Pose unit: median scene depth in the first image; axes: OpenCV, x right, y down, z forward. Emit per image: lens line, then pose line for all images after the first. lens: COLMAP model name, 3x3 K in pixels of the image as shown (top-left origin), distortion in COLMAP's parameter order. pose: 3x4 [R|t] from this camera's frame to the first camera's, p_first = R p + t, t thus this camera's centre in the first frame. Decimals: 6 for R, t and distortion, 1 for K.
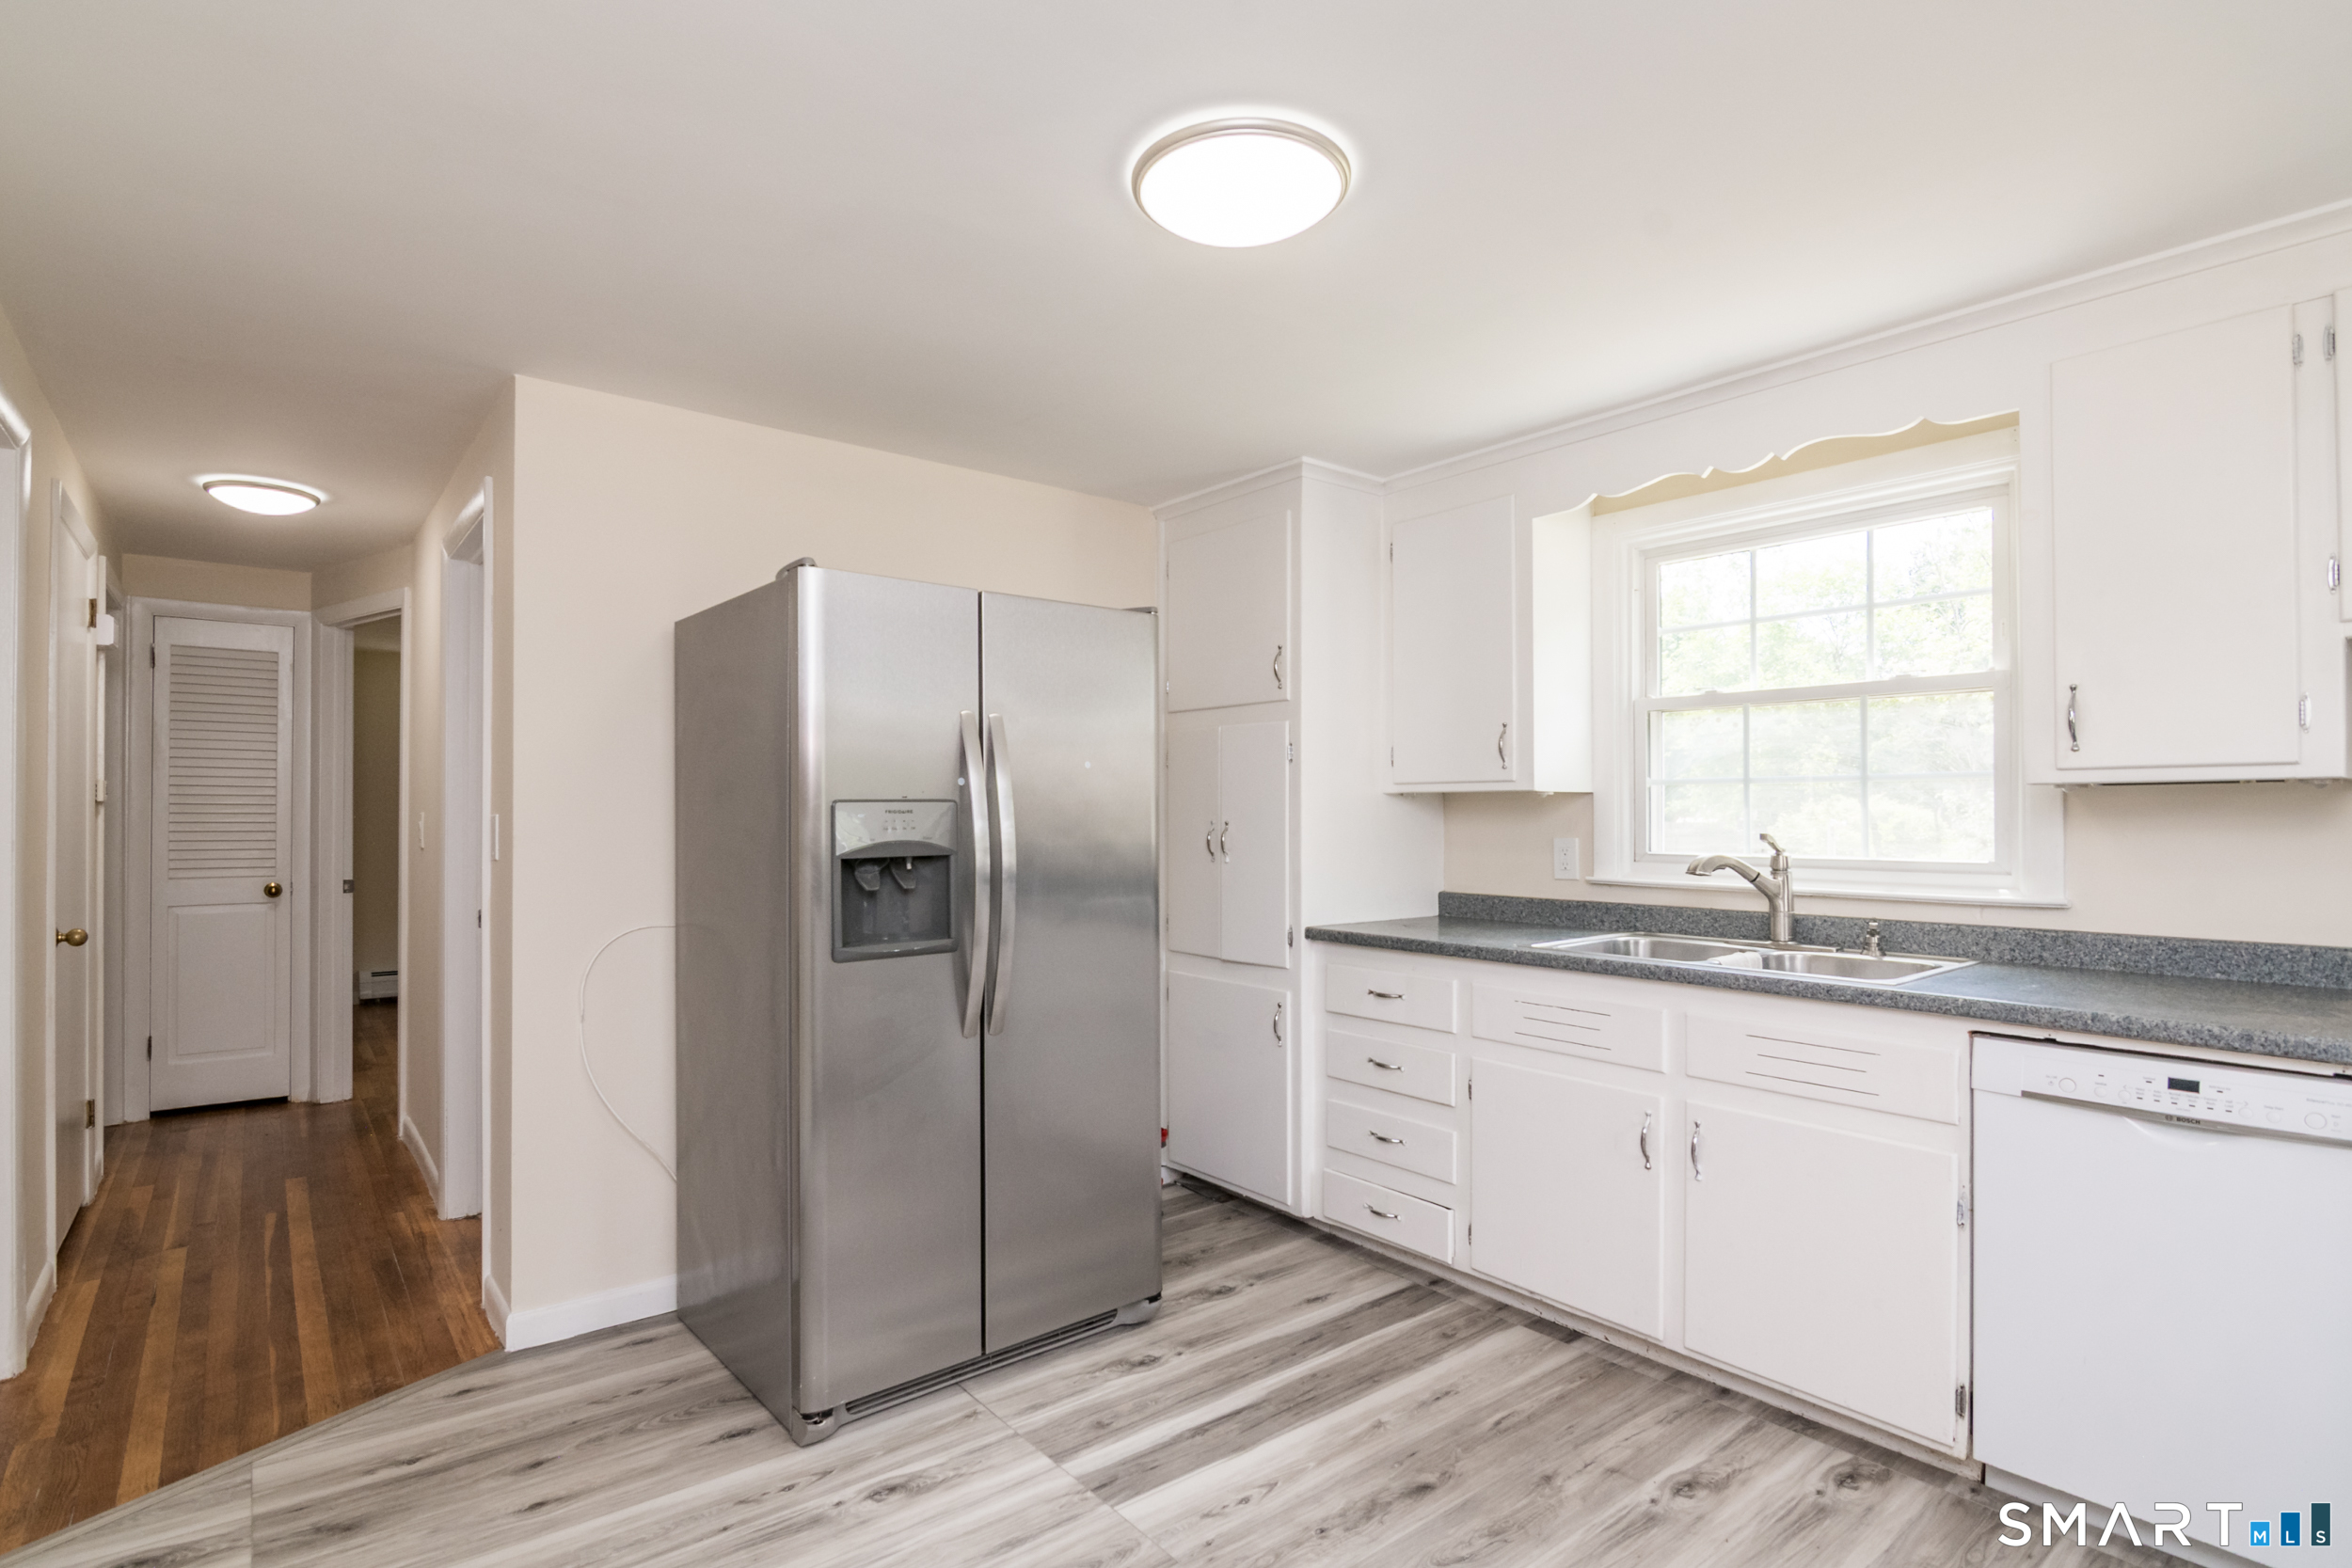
lens RADIAL K [[1174.5, 0, 1150.0], [0, 1174.5, 799.1], [0, 0, 1]] dist [-0.011257, -0.001038]
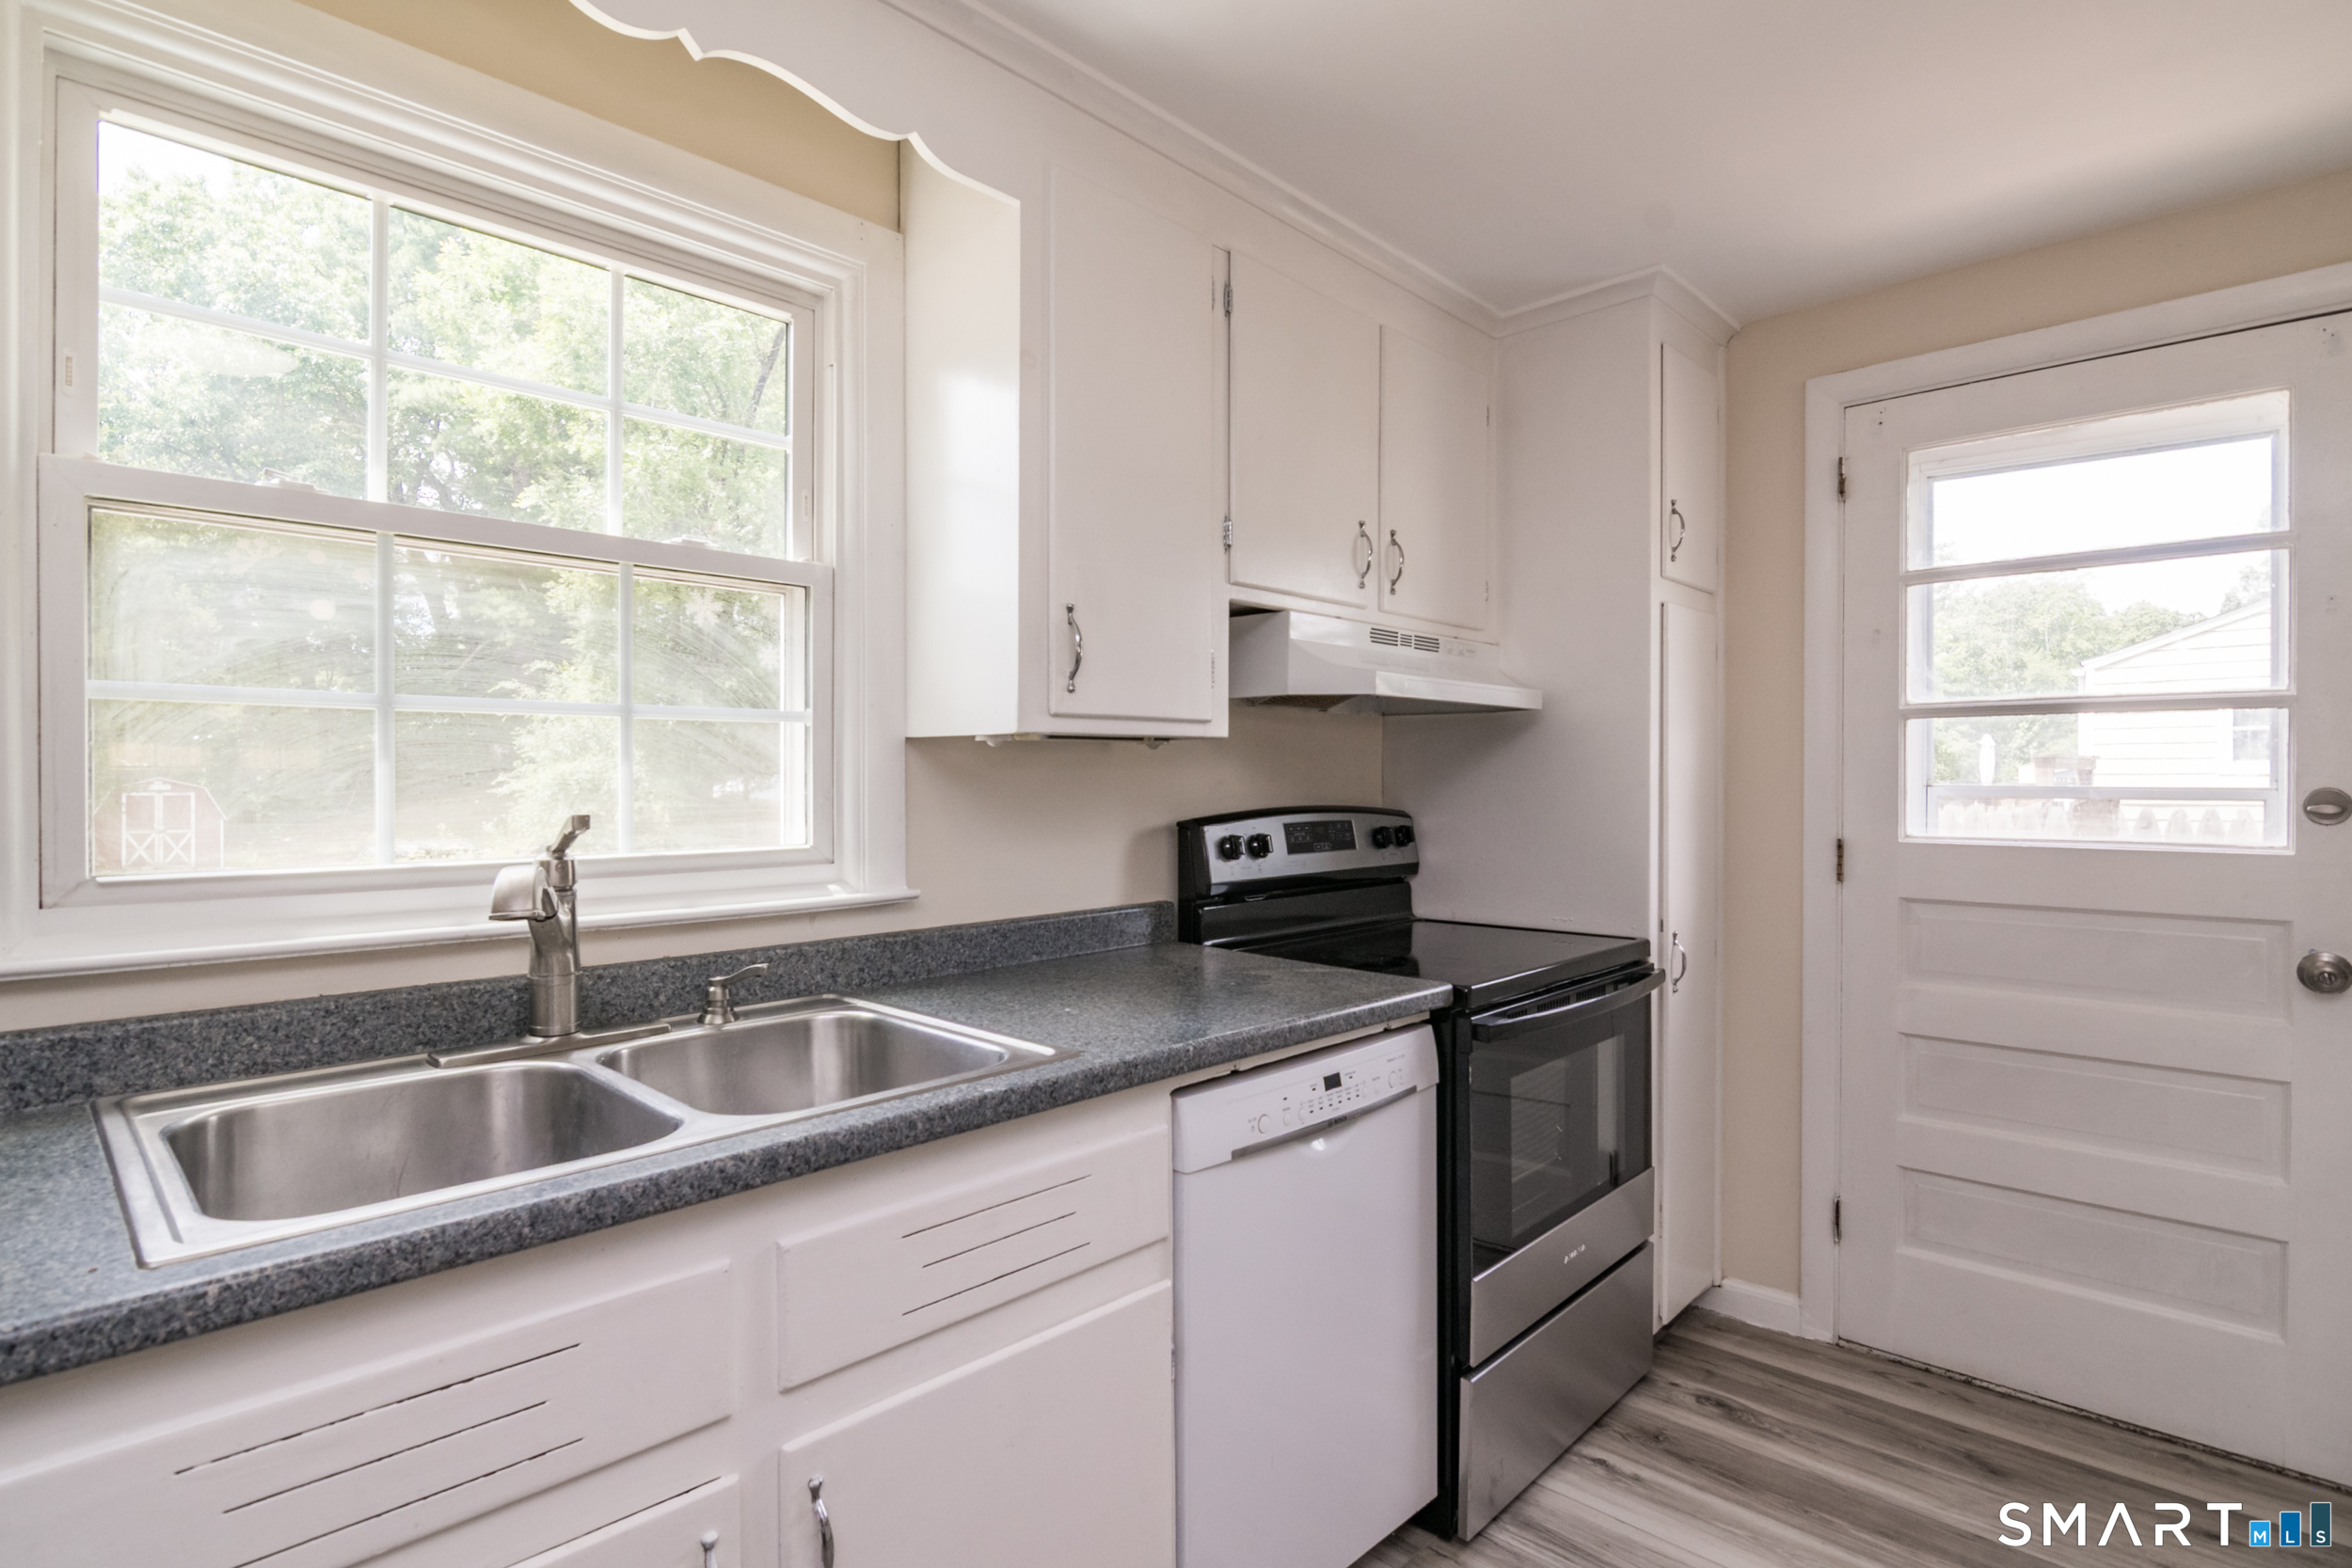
lens RADIAL K [[1171.2, 0, 1176.0], [0, 1171.2, 784.0], [0, 0, 1]] dist [-0.013968, -0.000921]
pose [[-0.126233, -0.004468, 0.991991, 0.023486], [-0.008022, 0.999962, 0.003483, 0.015380], [-0.991968, -0.007518, -0.126264, 0.968671]]
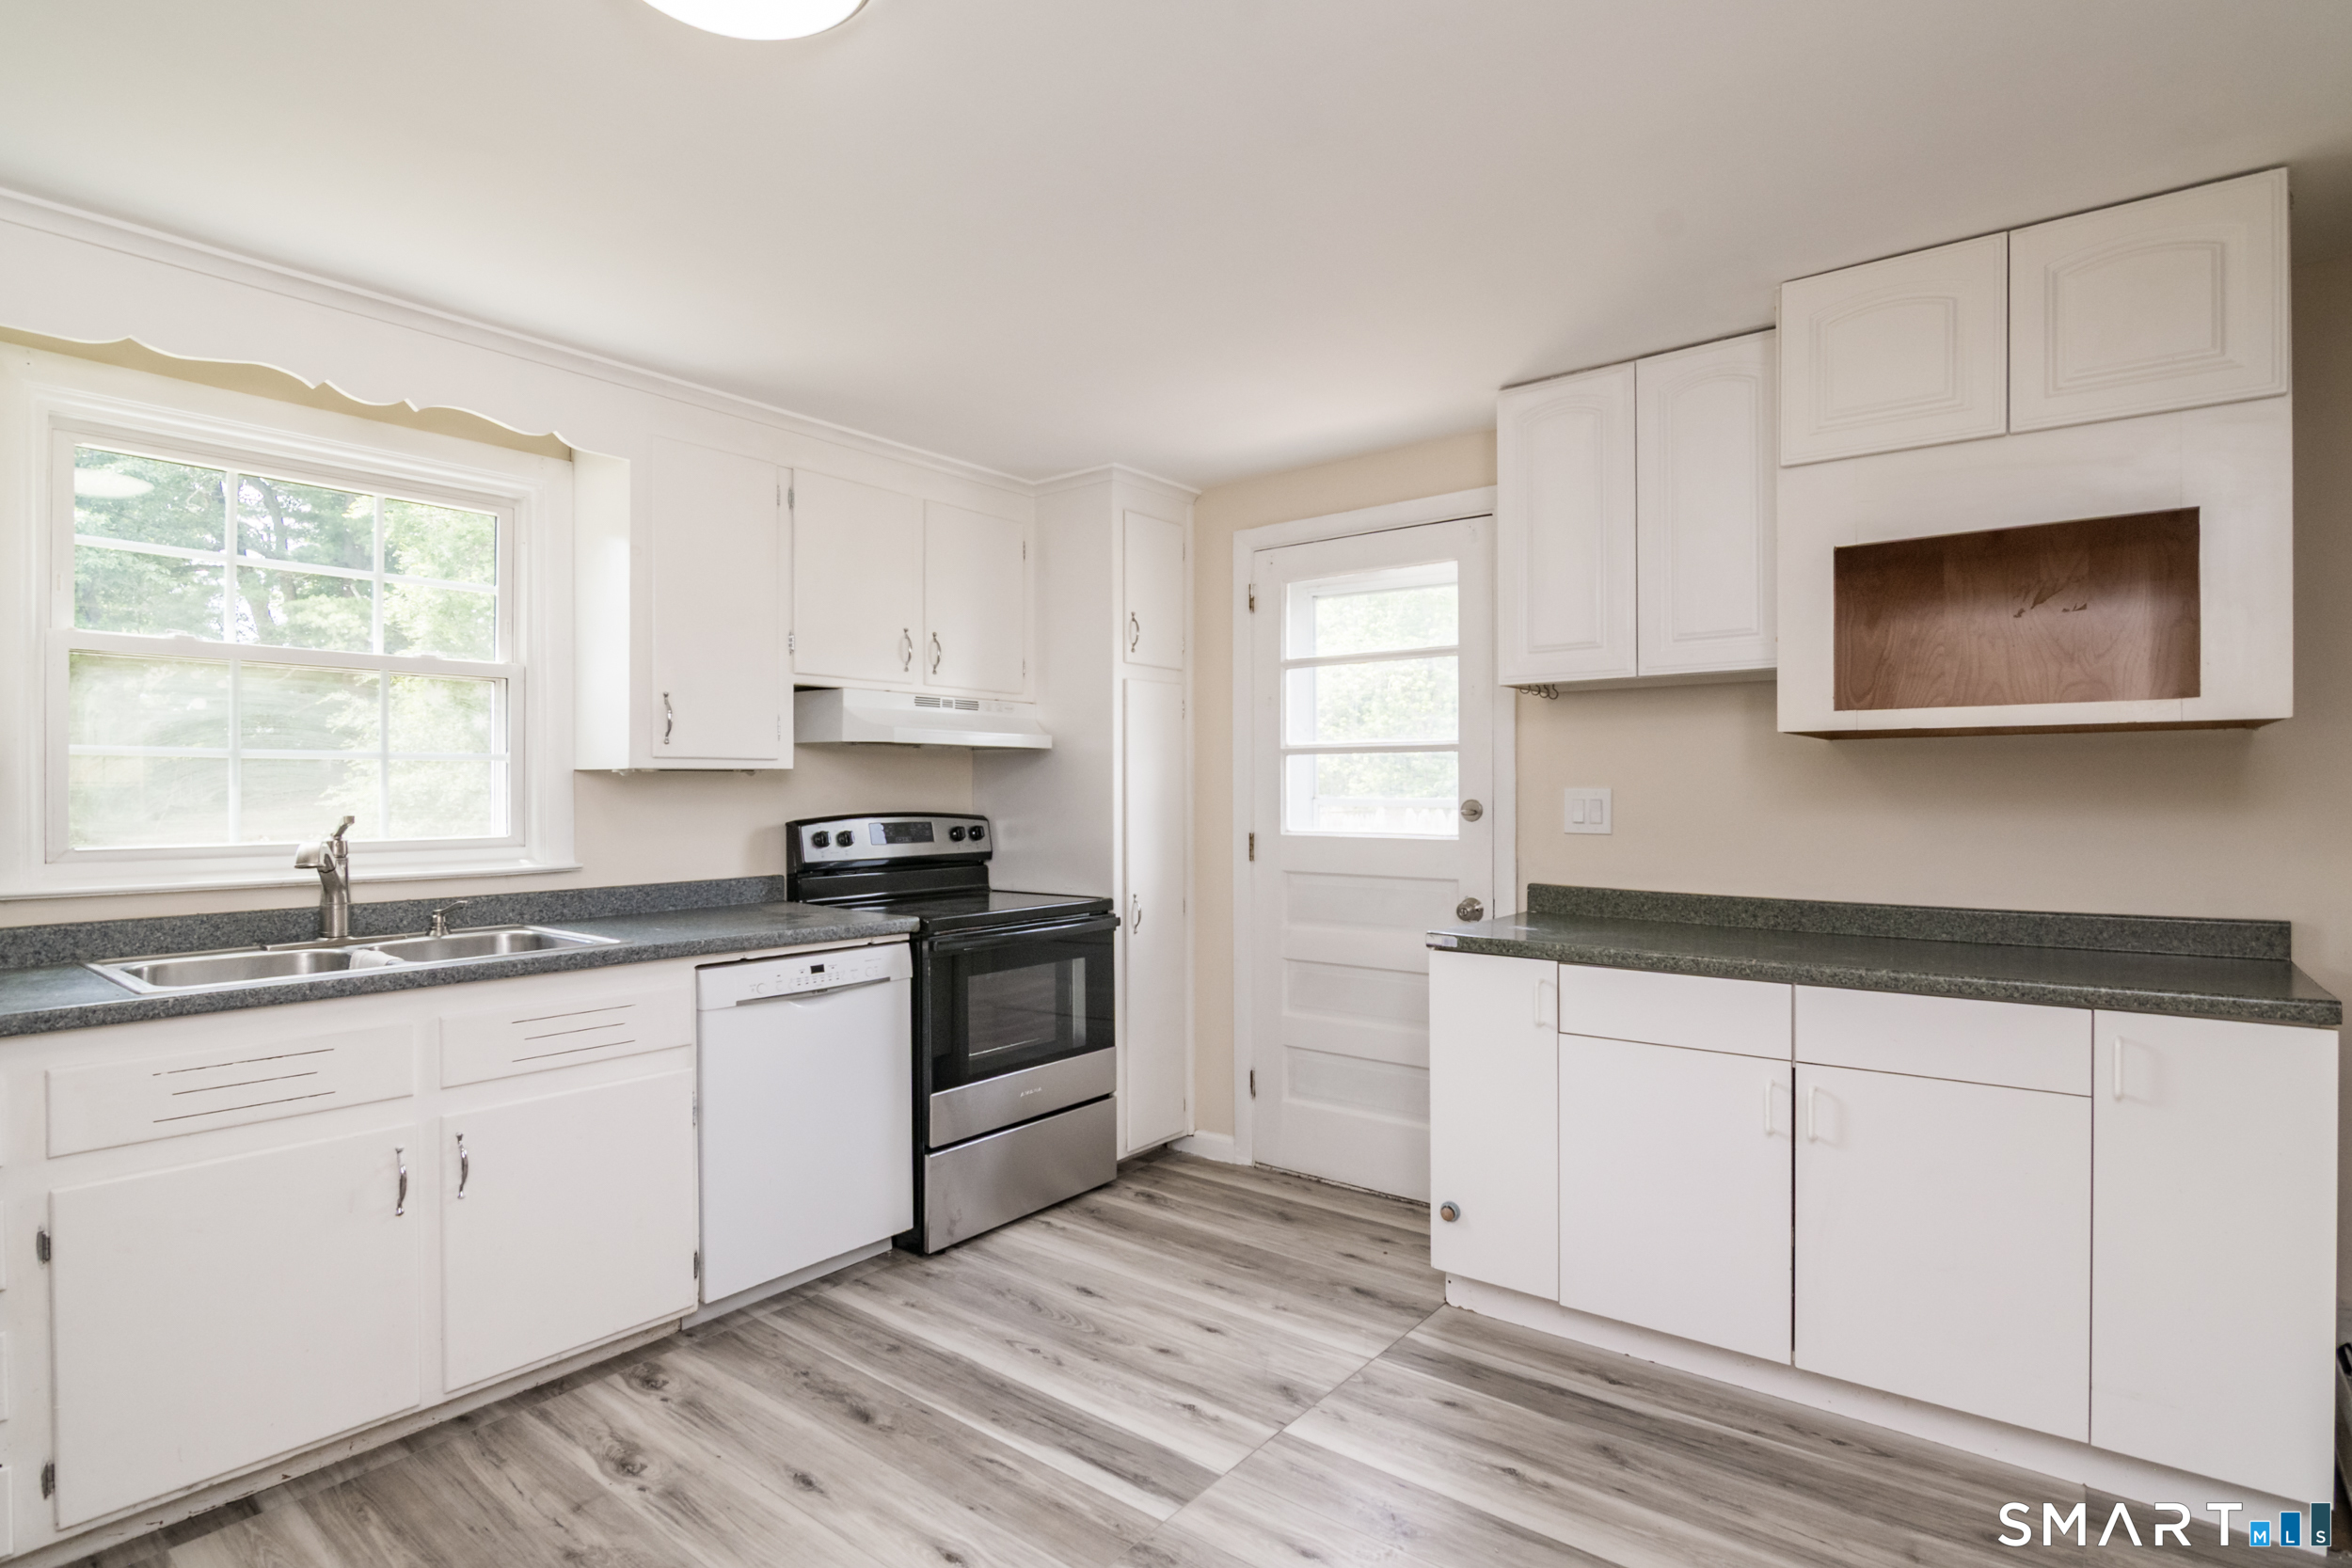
lens RADIAL K [[1155.7, 0, 1181.4], [0, 1155.7, 790.1], [0, 0, 1]] dist [-0.013487, -0.001195]
pose [[-0.236446, 0.000334, 0.971645, -0.550172], [-0.007538, 0.999969, -0.002178, 0.008445], [-0.971615, -0.007839, -0.236436, 0.704045]]
